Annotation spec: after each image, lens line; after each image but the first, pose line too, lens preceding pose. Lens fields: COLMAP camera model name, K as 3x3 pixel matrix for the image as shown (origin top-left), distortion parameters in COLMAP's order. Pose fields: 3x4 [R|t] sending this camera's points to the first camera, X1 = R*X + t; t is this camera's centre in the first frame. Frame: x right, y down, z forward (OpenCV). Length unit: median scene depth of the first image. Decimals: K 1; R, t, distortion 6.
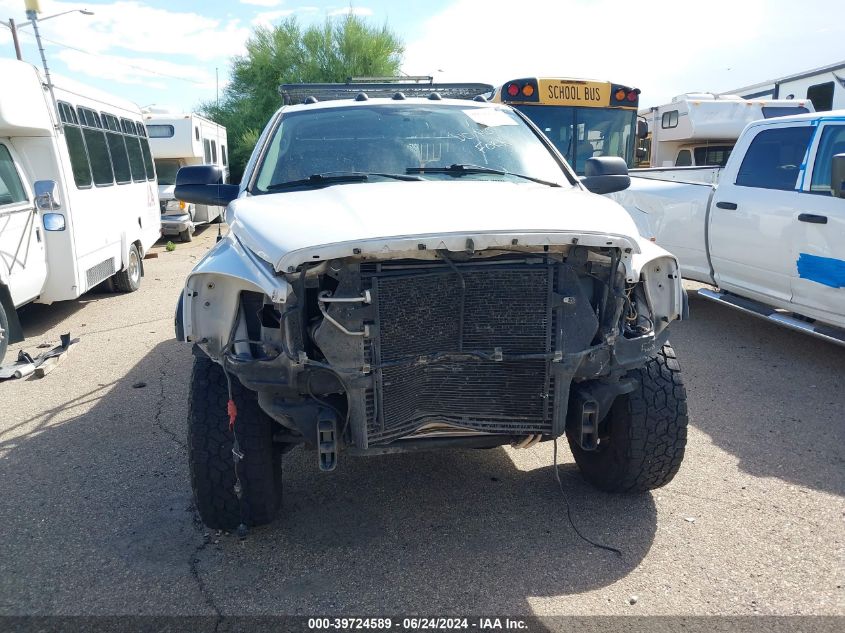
lens RADIAL K [[648.0, 0, 423.9], [0, 648.0, 282.7], [0, 0, 1]] dist [-0.040786, 0.040611]
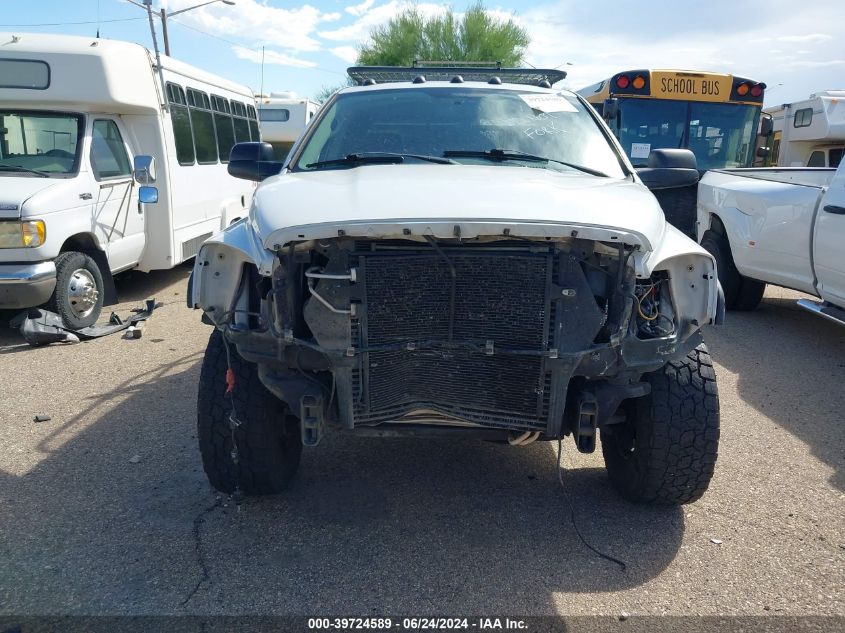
lens RADIAL K [[648.0, 0, 423.9], [0, 648.0, 282.7], [0, 0, 1]] dist [-0.040786, 0.040611]
pose [[0.986669, 0.063953, -0.149645, 0.117618], [-0.061698, 0.997901, 0.019665, 0.005183], [0.150589, -0.010170, 0.988544, 0.027026]]
